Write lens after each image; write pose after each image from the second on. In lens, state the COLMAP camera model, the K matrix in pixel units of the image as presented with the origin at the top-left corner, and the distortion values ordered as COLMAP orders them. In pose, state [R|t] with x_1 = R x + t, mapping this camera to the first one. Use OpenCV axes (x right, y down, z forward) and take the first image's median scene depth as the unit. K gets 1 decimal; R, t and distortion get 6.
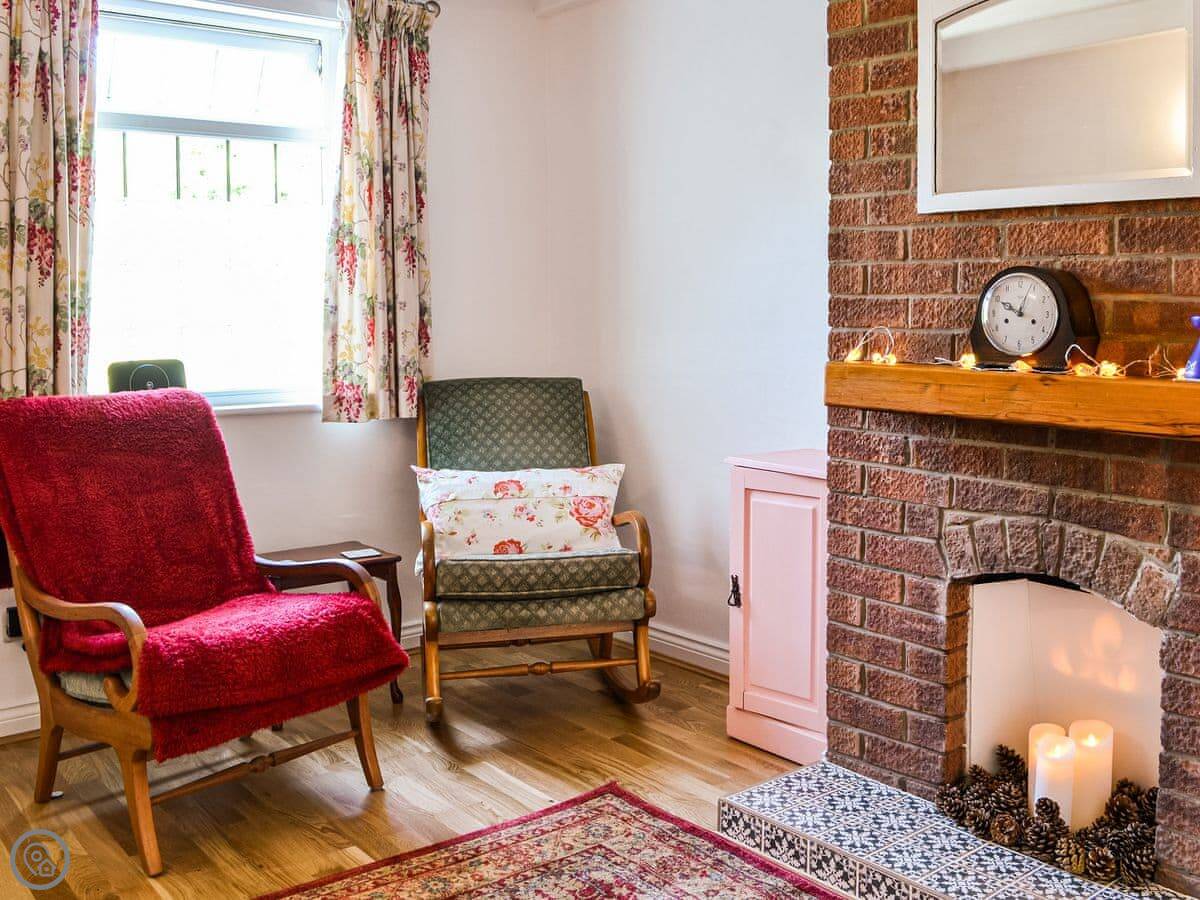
lens RADIAL K [[1153.5, 0, 647.0], [0, 1153.5, 365.1], [0, 0, 1]] dist [-0.075152, 0.000000]
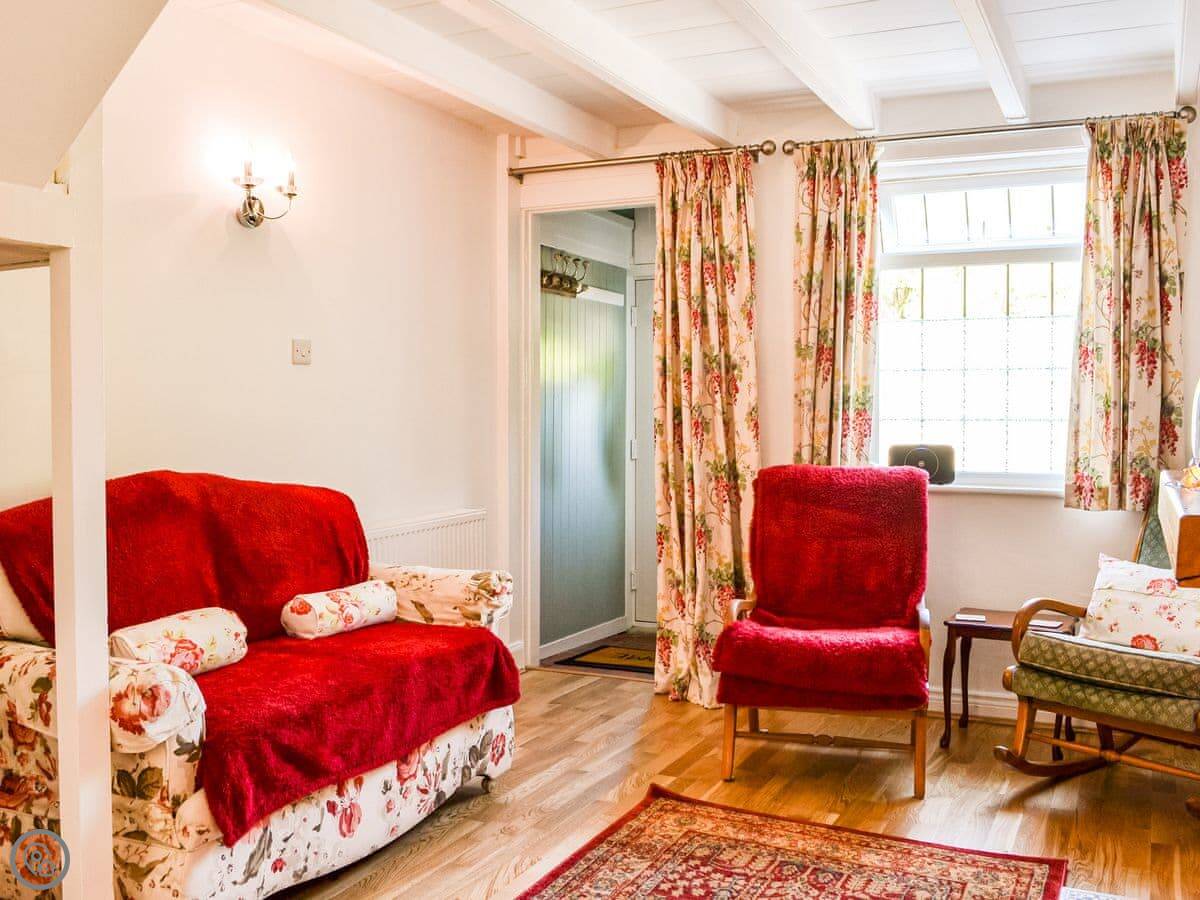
lens RADIAL K [[1153.5, 0, 609.1], [0, 1153.5, 456.3], [0, 0, 1]] dist [-0.075152, 0.000000]
pose [[0.394848, 0.051772, -0.917287, 0.710076], [-0.049385, 0.998164, 0.035079, -0.022065], [0.917418, 0.031449, 0.396680, 0.179997]]
